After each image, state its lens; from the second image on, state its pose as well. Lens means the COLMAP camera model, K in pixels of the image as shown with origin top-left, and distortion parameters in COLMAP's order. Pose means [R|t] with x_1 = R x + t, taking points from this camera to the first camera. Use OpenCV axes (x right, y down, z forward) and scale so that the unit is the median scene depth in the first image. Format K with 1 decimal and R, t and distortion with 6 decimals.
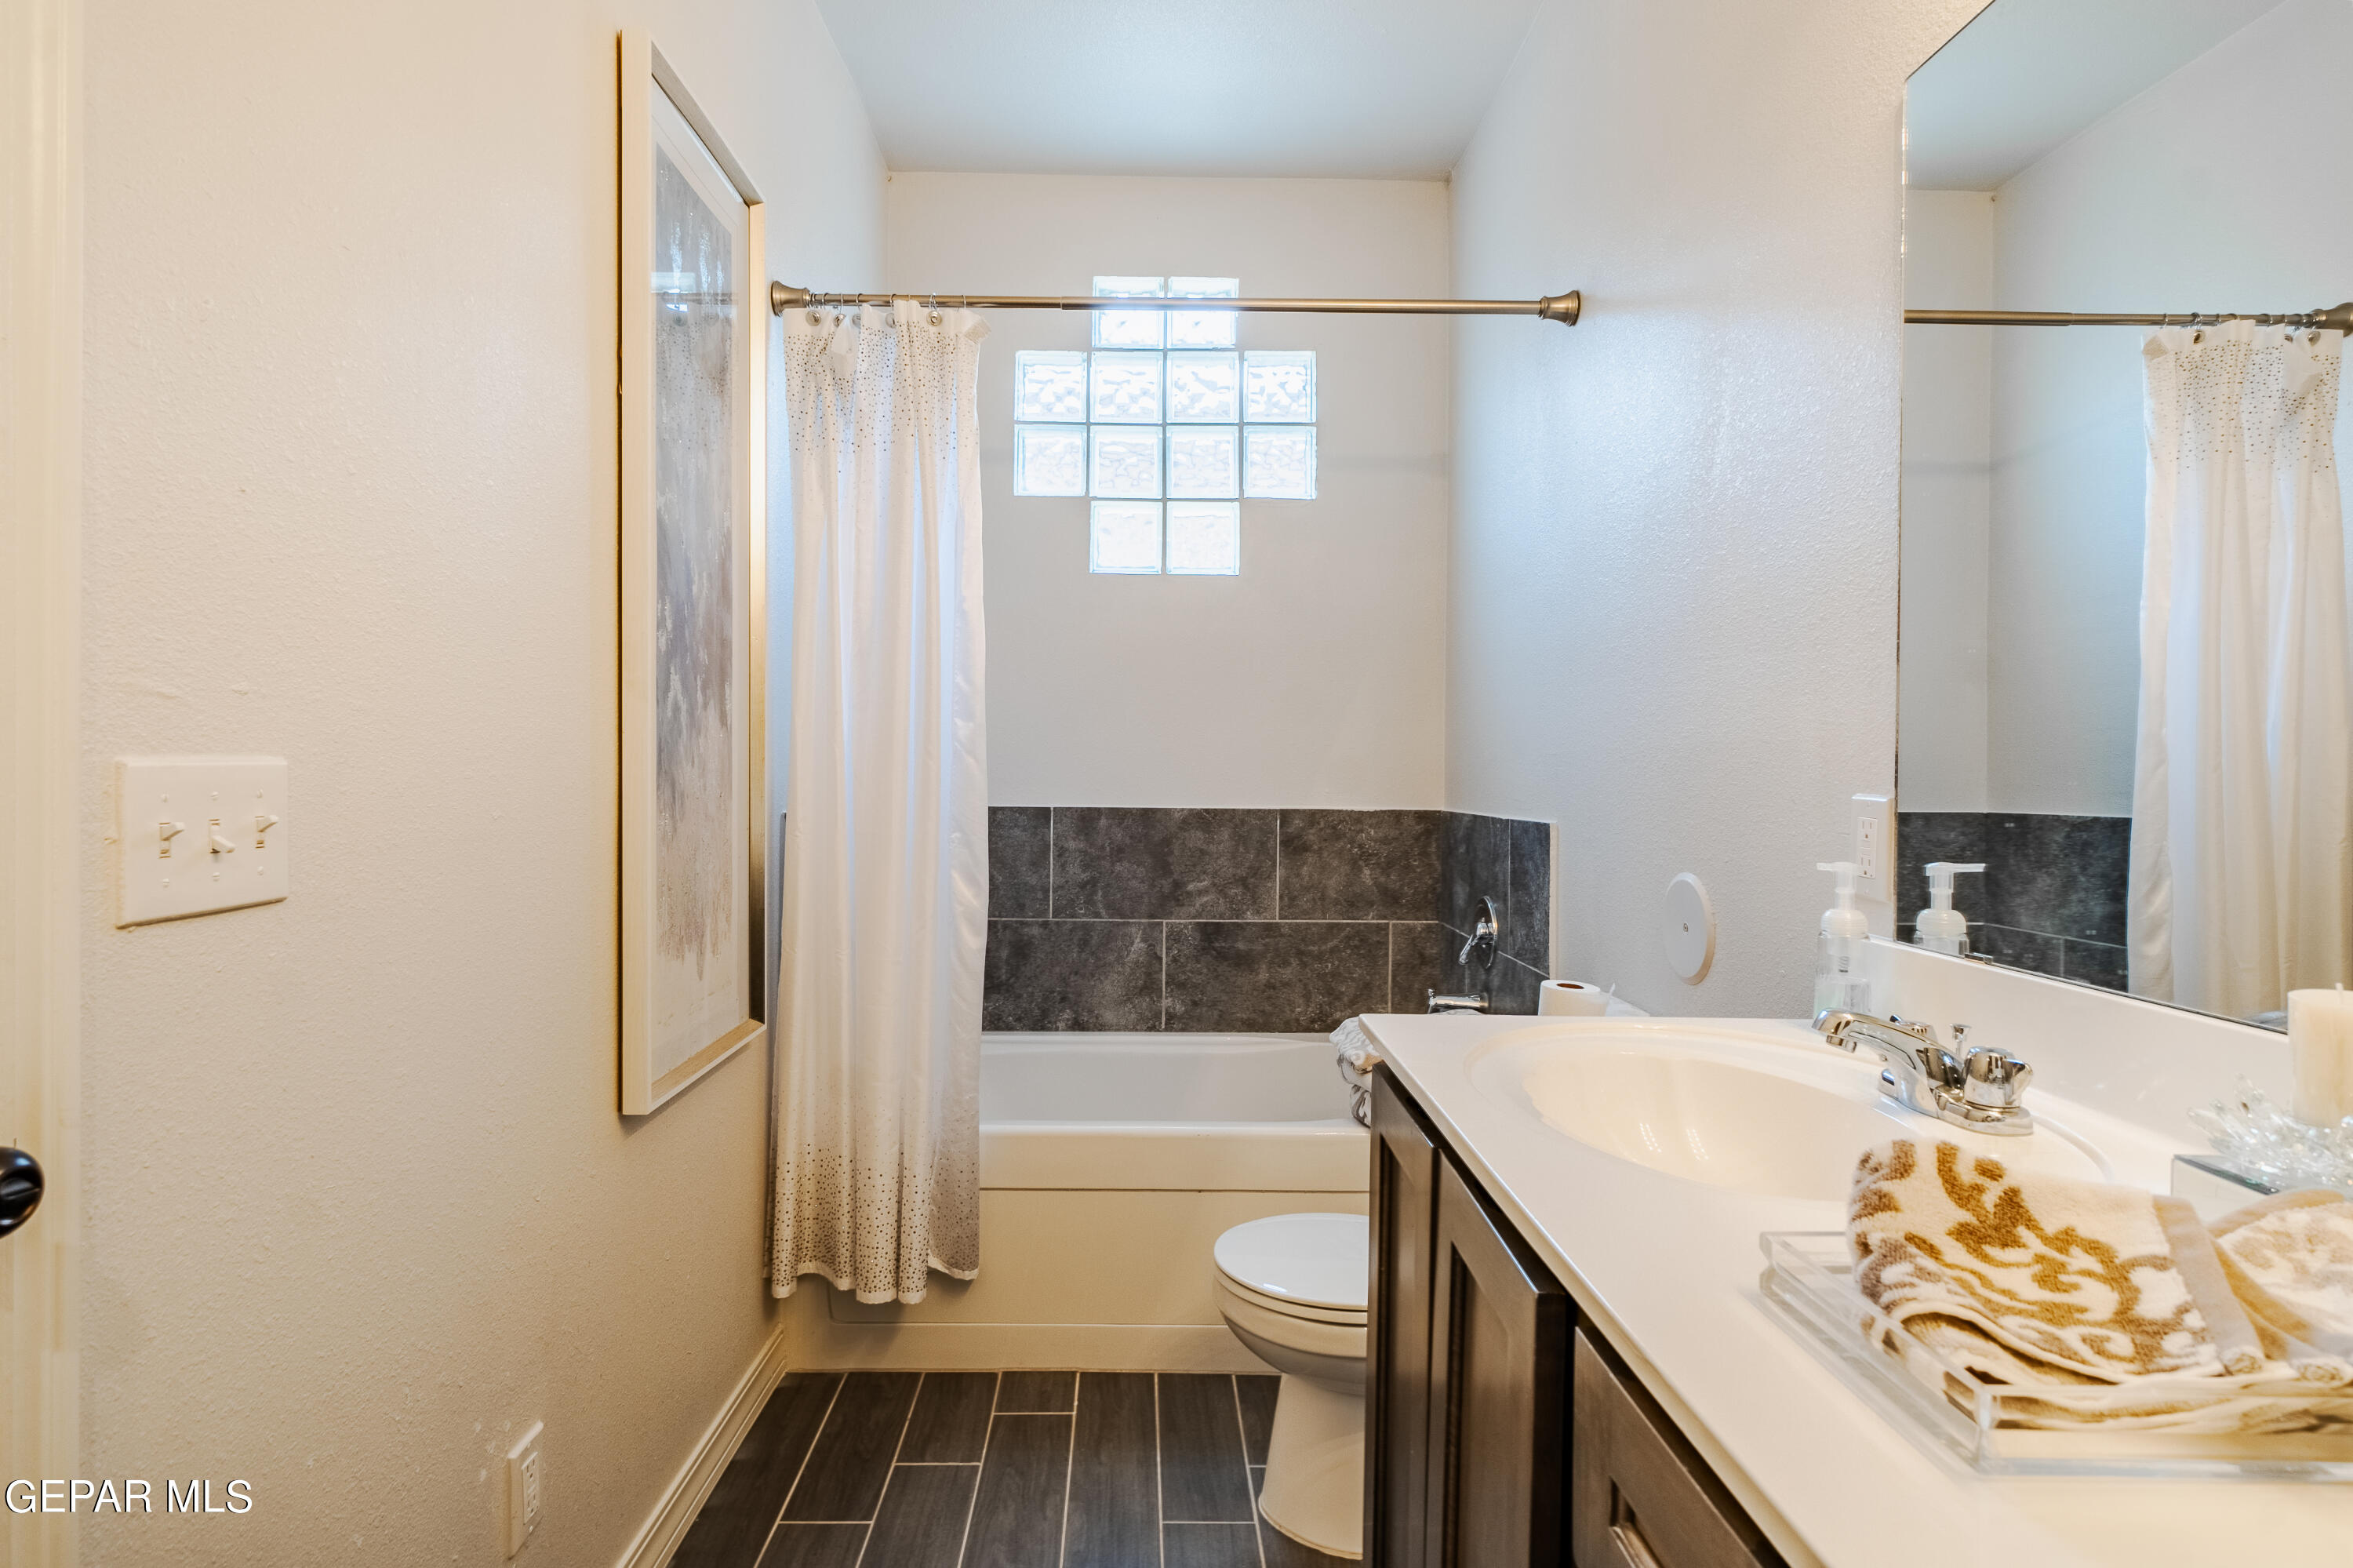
lens RADIAL K [[1201.7, 0, 1161.5], [0, 1201.7, 781.1], [0, 0, 1]] dist [-0.004103, 0.003031]
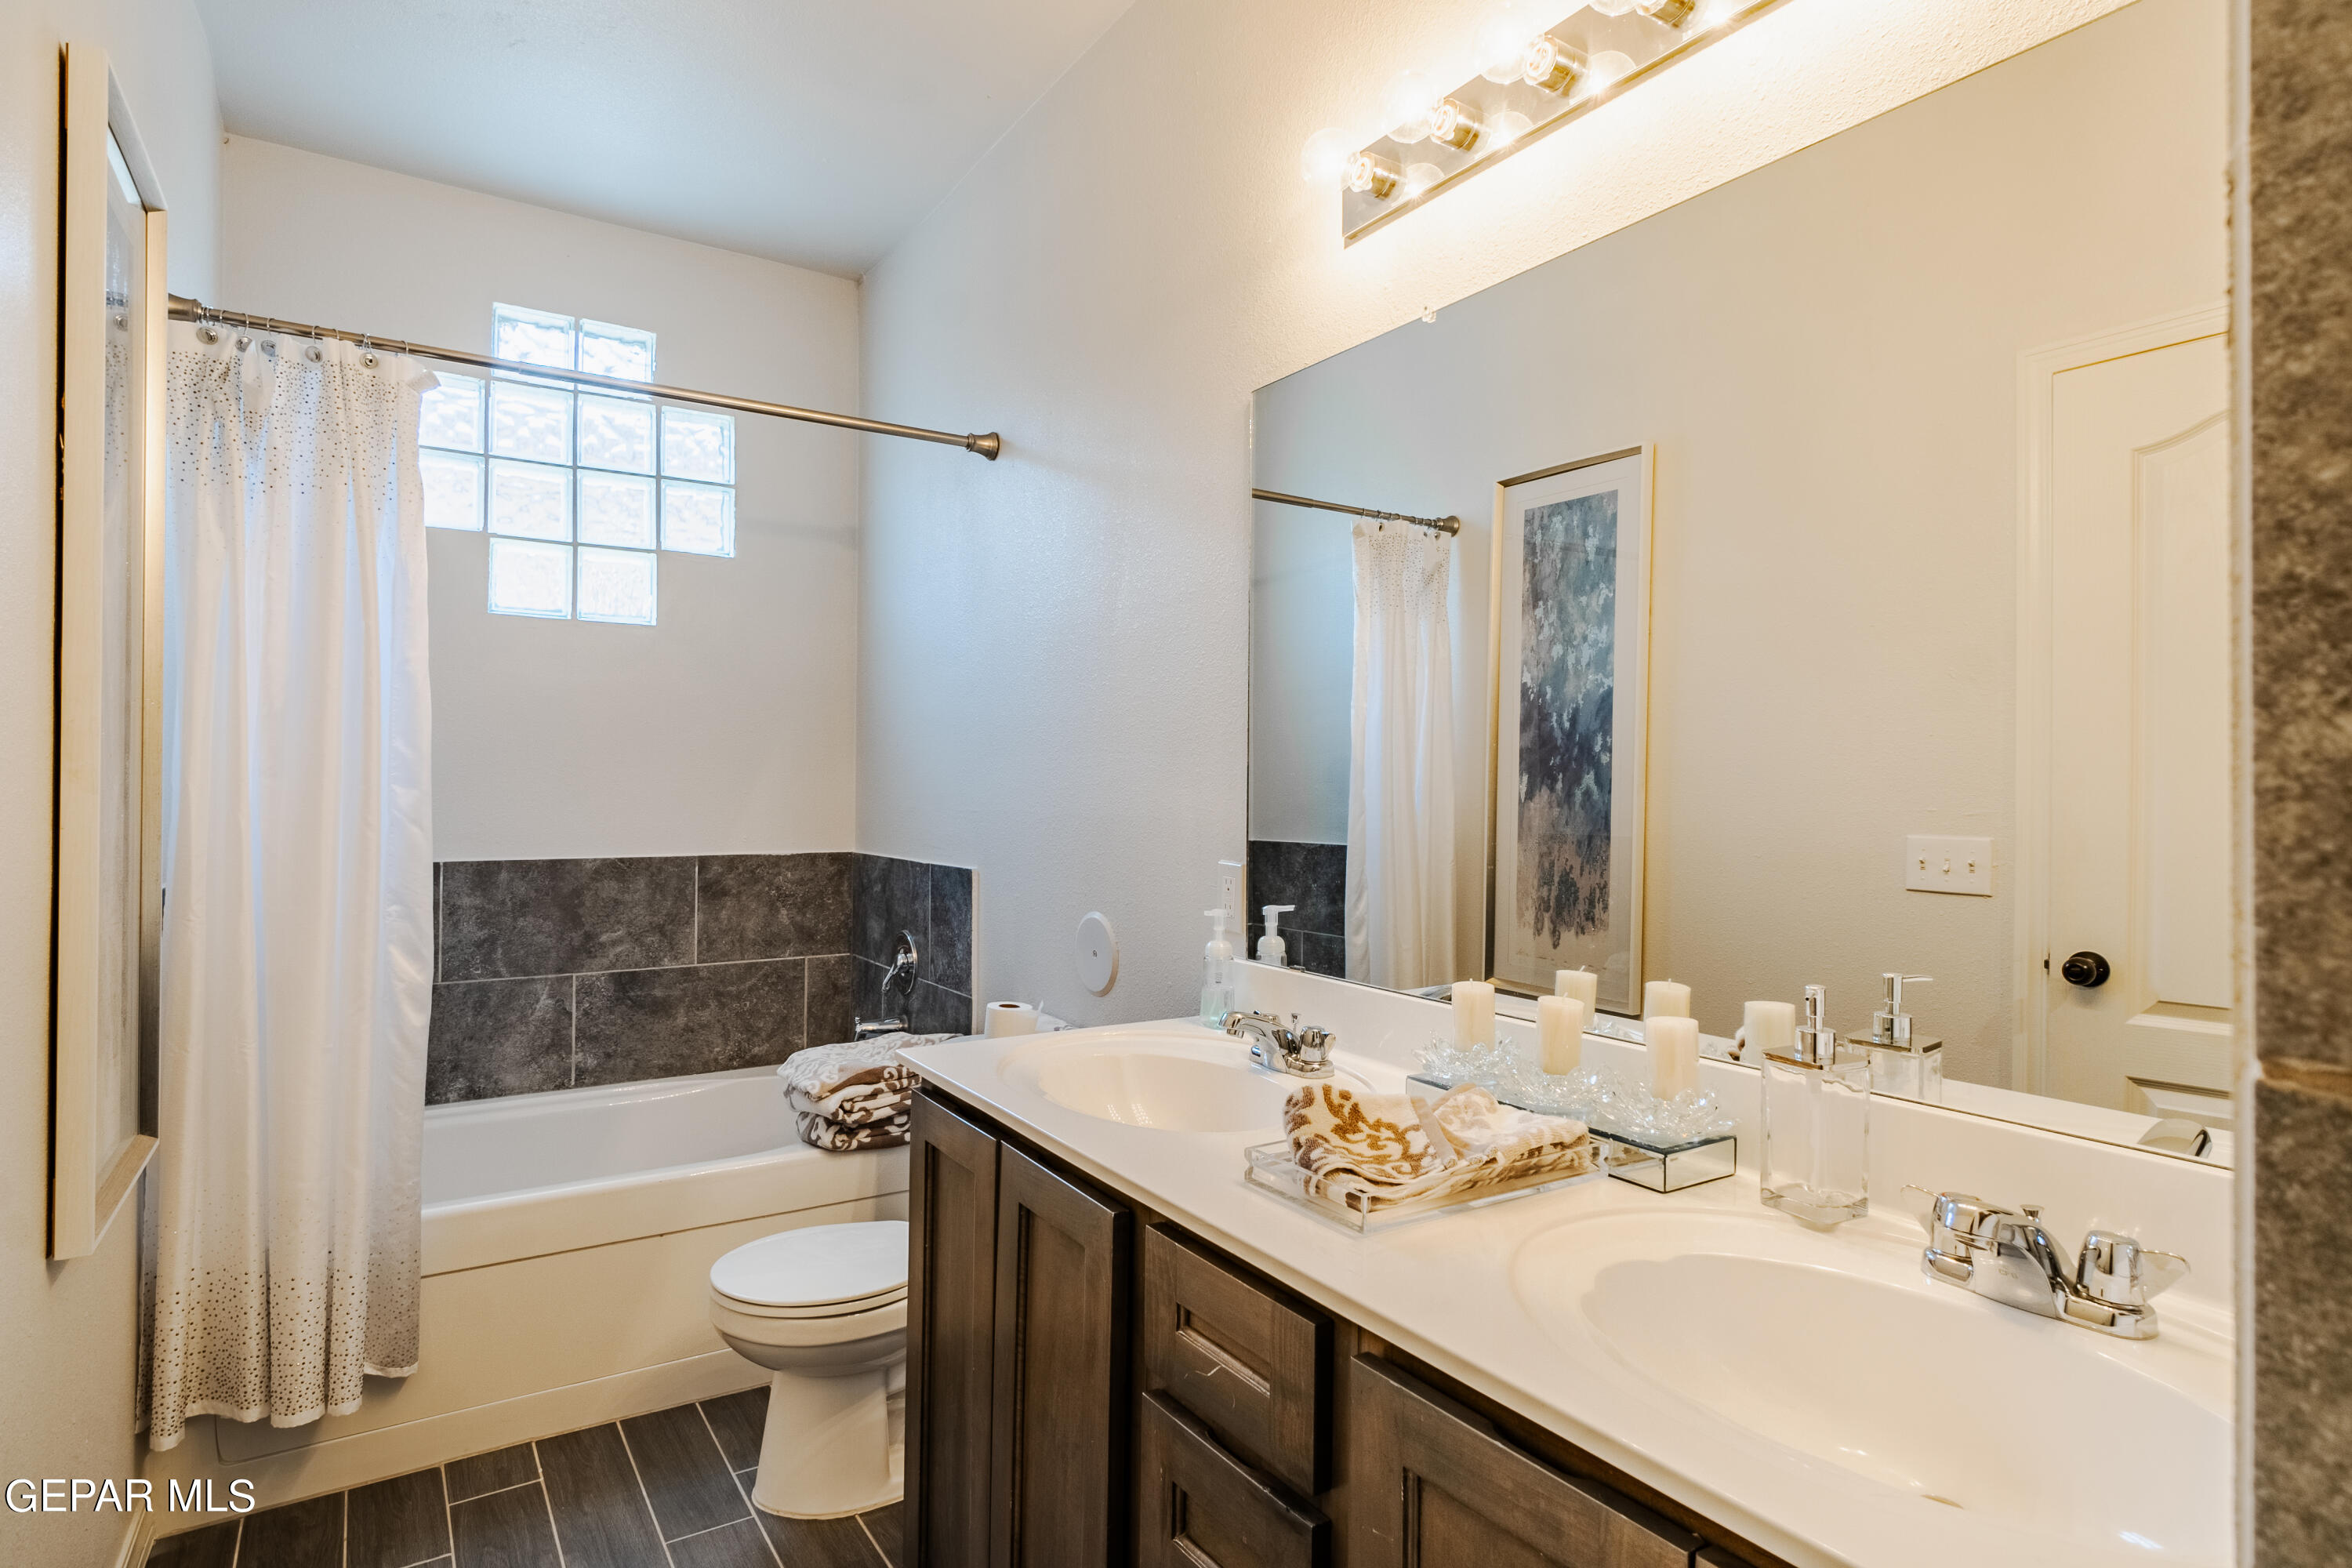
lens RADIAL K [[1201.1, 0, 1183.7], [0, 1201.1, 783.1], [0, 0, 1]] dist [-0.004103, 0.003031]
pose [[0.843736, 0.001964, 0.536755, -0.154226], [0.002797, 0.999964, -0.008056, -0.044364], [-0.536751, 0.008298, 0.843700, -0.134139]]
